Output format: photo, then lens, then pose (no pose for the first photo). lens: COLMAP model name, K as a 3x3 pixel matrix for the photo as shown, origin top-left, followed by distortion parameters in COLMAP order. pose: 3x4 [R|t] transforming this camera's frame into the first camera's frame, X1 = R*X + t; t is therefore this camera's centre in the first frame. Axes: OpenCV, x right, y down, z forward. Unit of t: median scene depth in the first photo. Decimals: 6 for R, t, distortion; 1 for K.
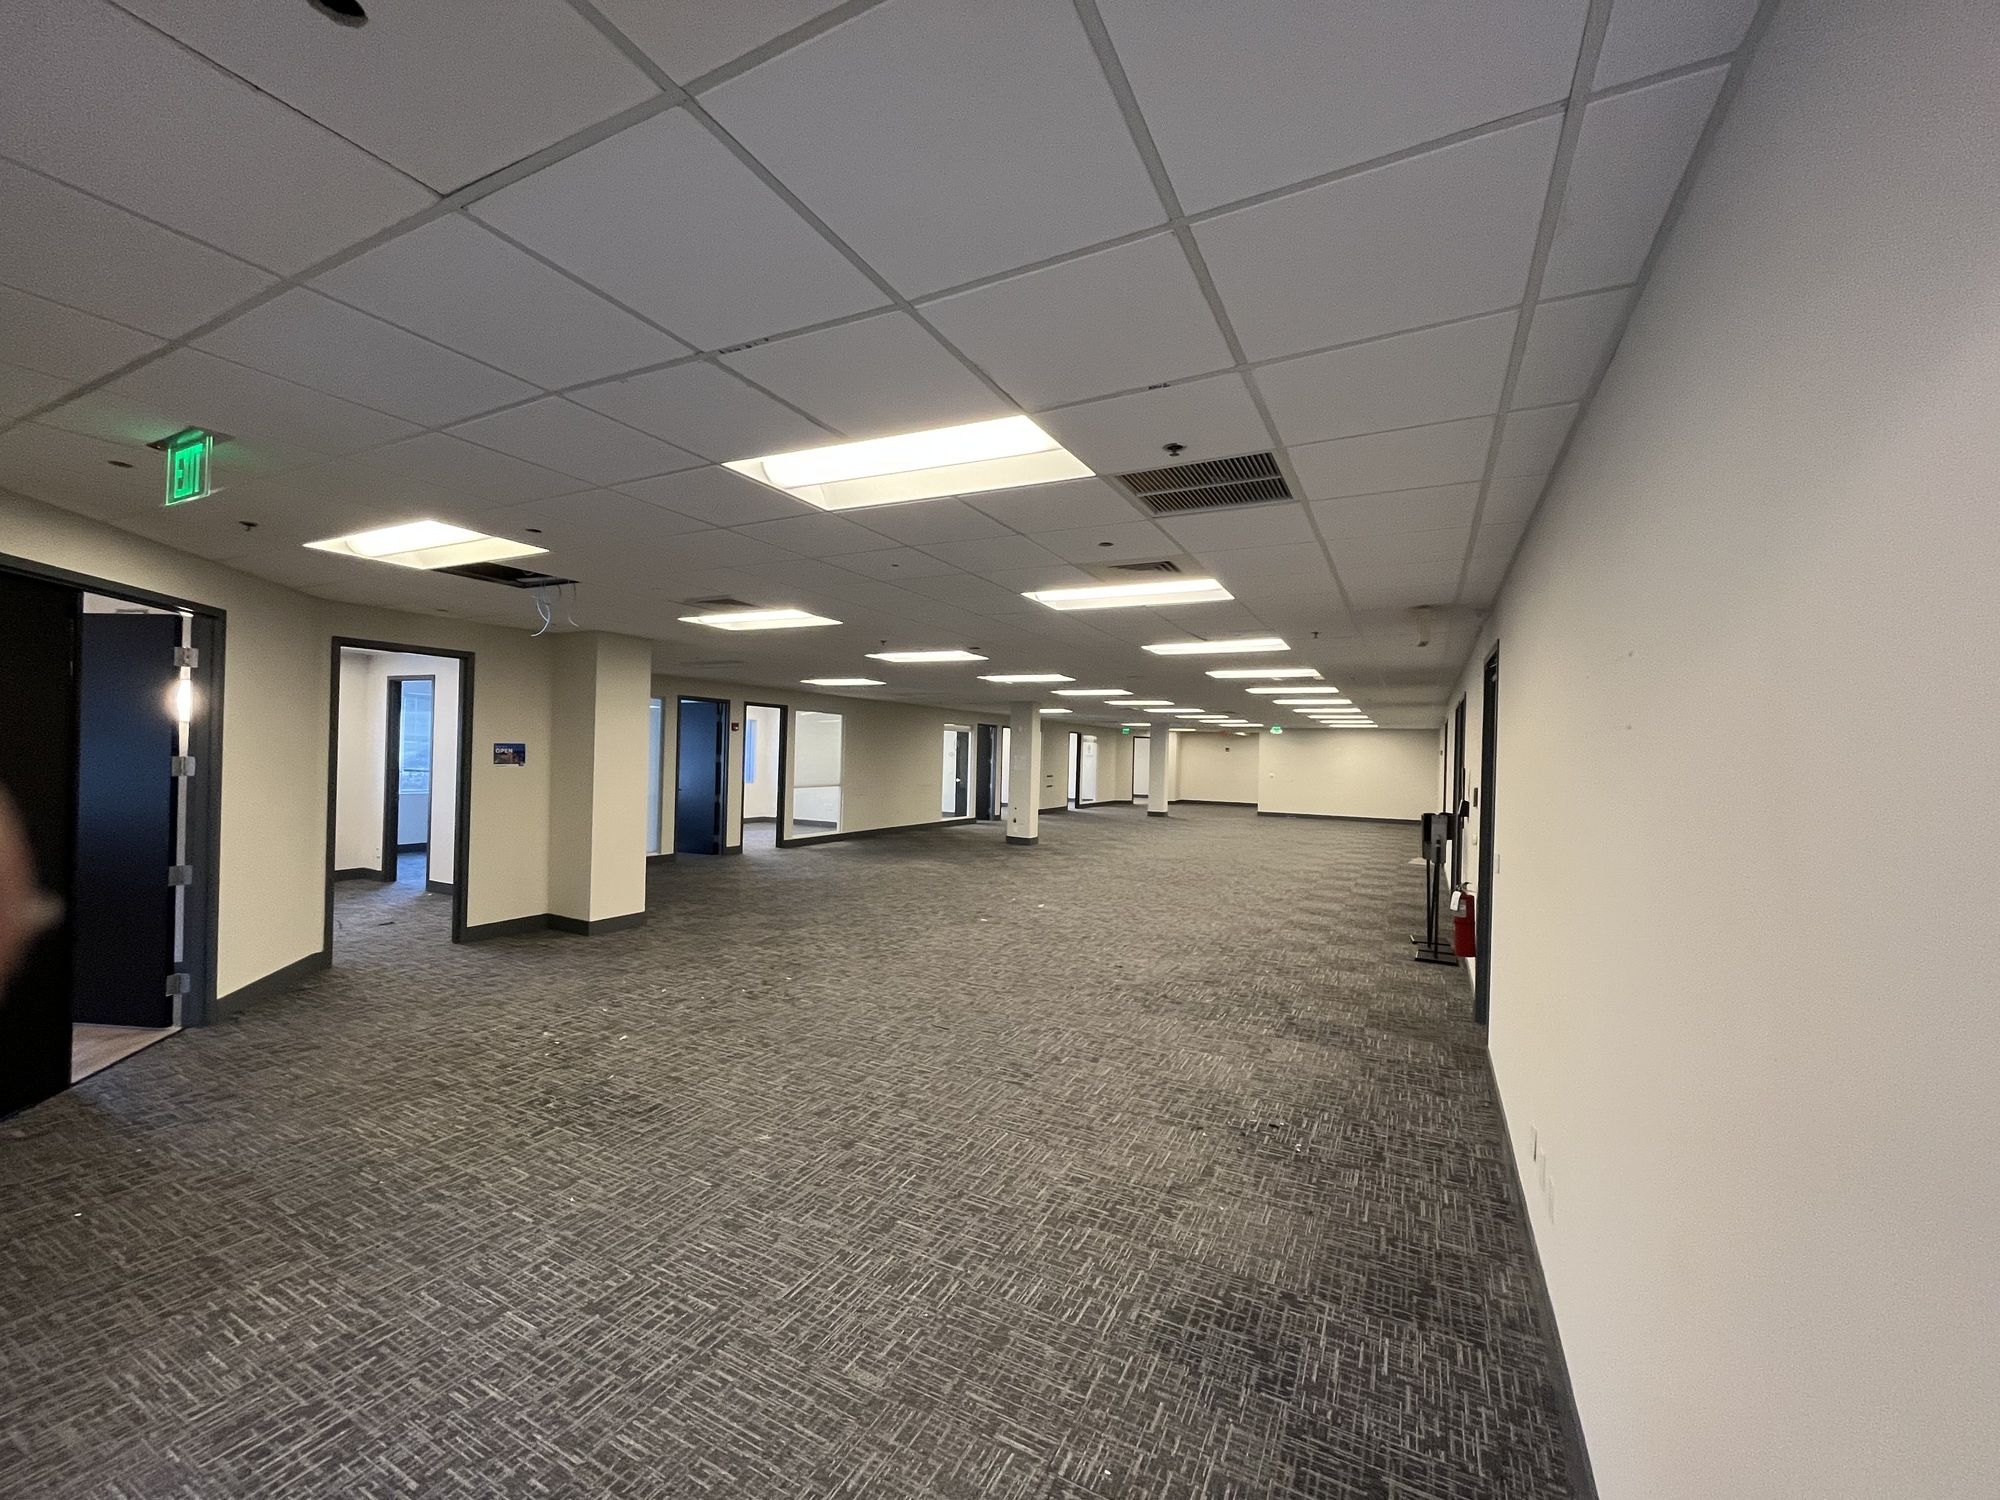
lens RADIAL K [[804.4, 0, 1000.0], [0, 804.4, 750.0], [0, 0, 1]] dist [0.001902, -0.000177]
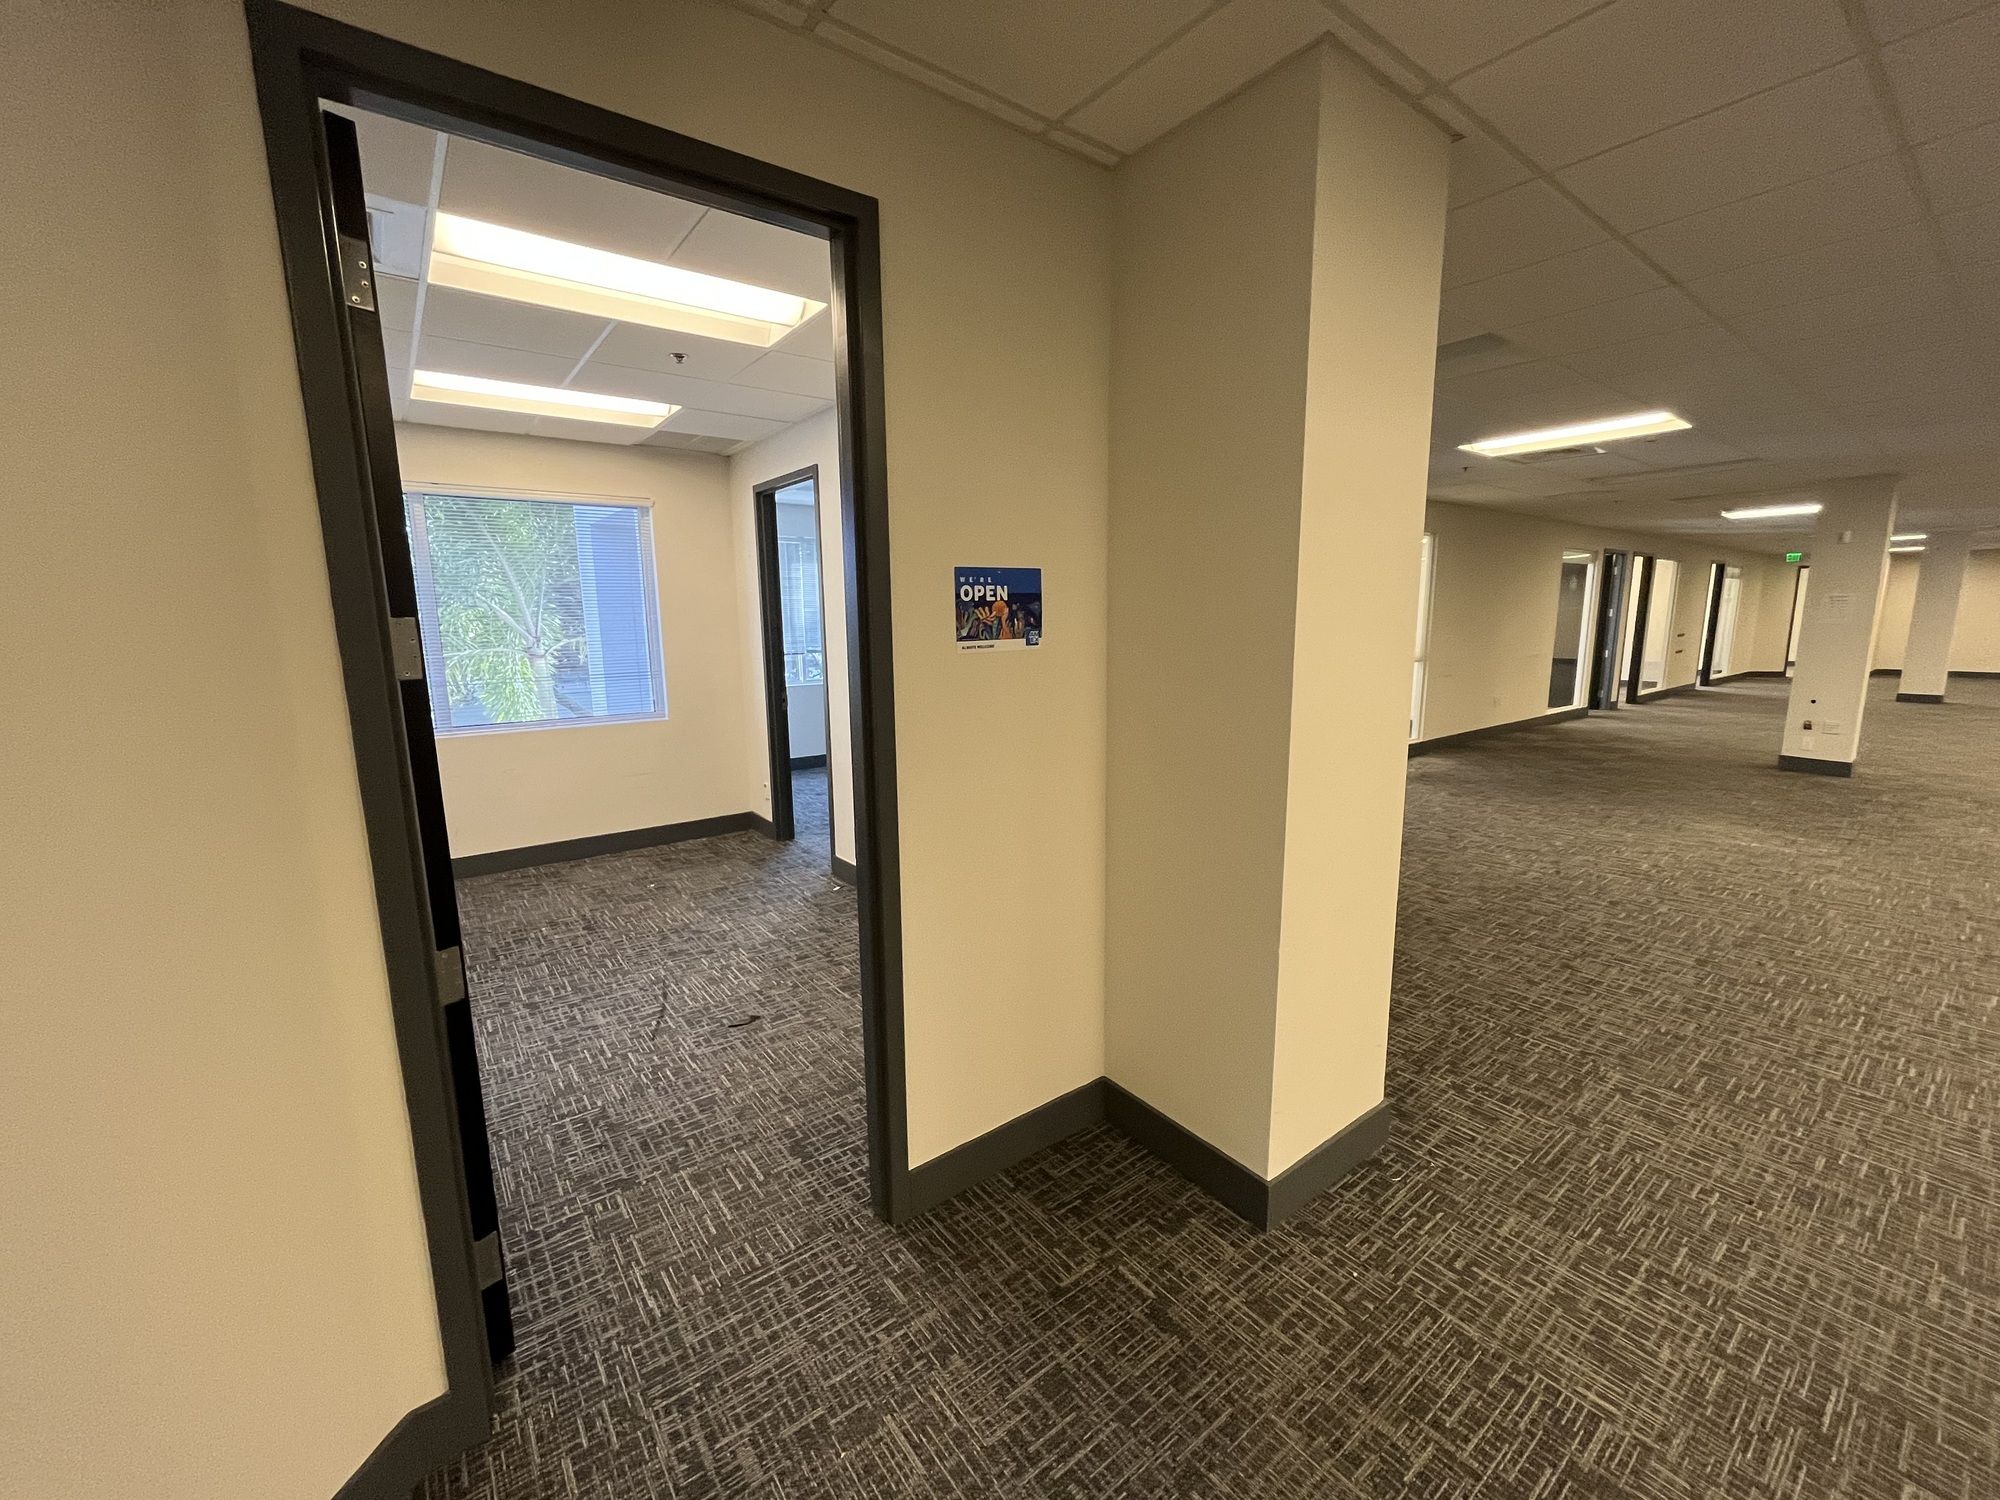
lens RADIAL K [[804.4, 0, 1000.0], [0, 804.4, 750.0], [0, 0, 1]] dist [0.001902, -0.000177]
pose [[0.903840, 0.036365, -0.426323, -0.630093], [0.035108, 0.986719, 0.158598, 0.013991], [0.426428, -0.158314, 0.890559, 0.955281]]
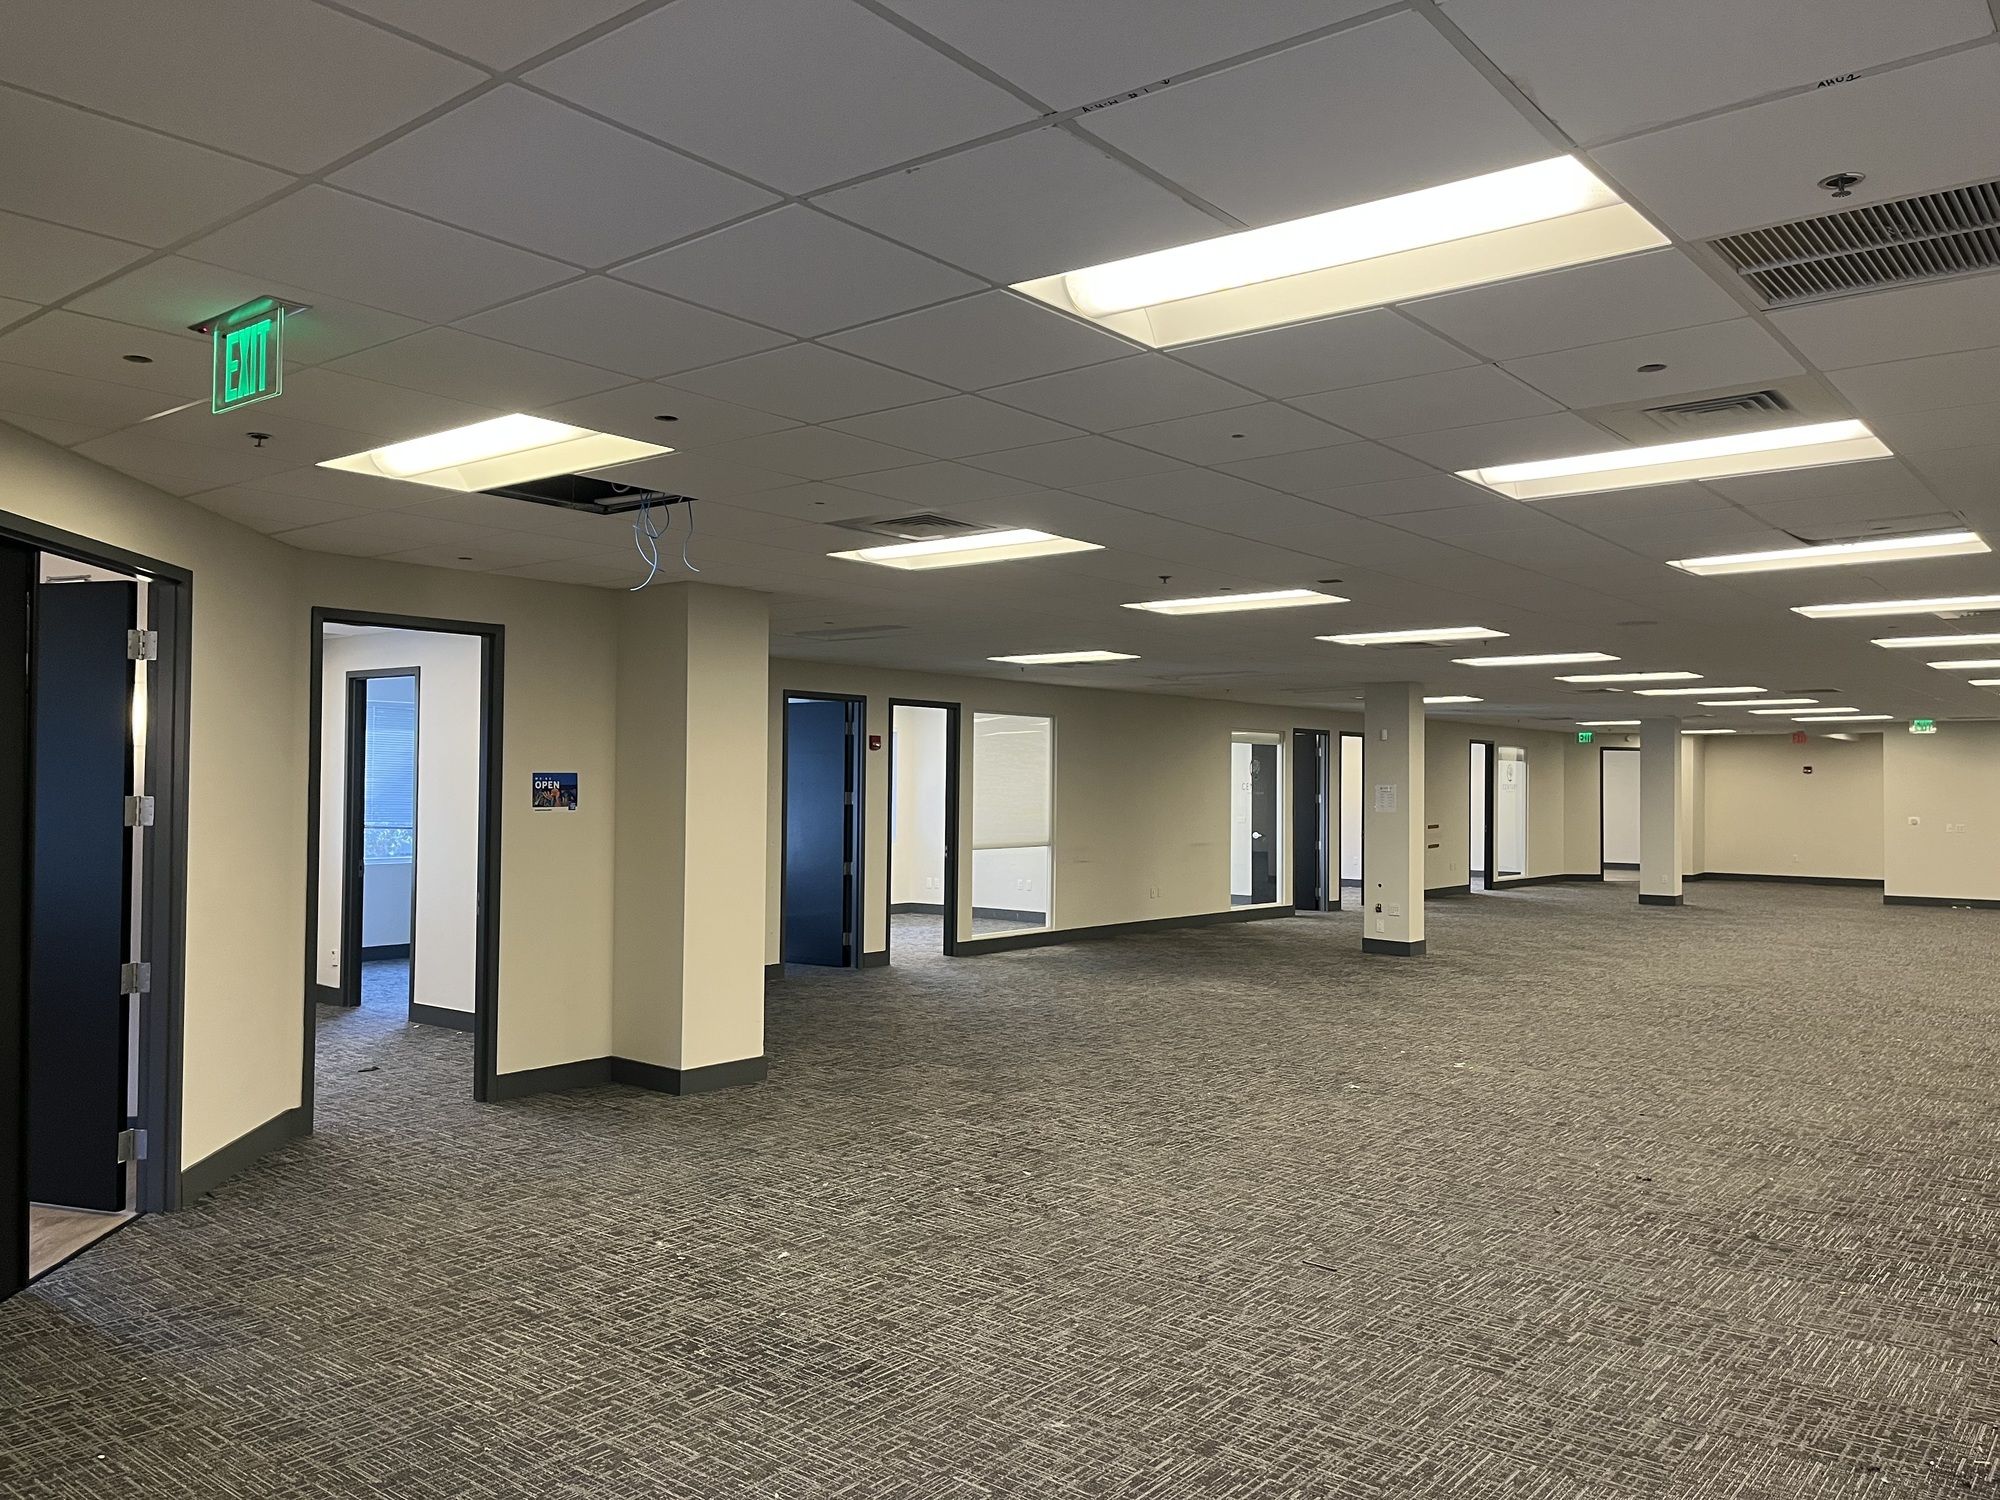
lens RADIAL K [[1501.7, 0, 990.7], [0, 1501.7, 761.1], [0, 0, 1]] dist [0.092362, -0.117415]
pose [[0.978318, -0.021812, -0.205955, -0.068318], [0.018350, 0.999657, -0.018703, 0.013362], [0.206292, 0.014518, 0.978383, -0.063221]]
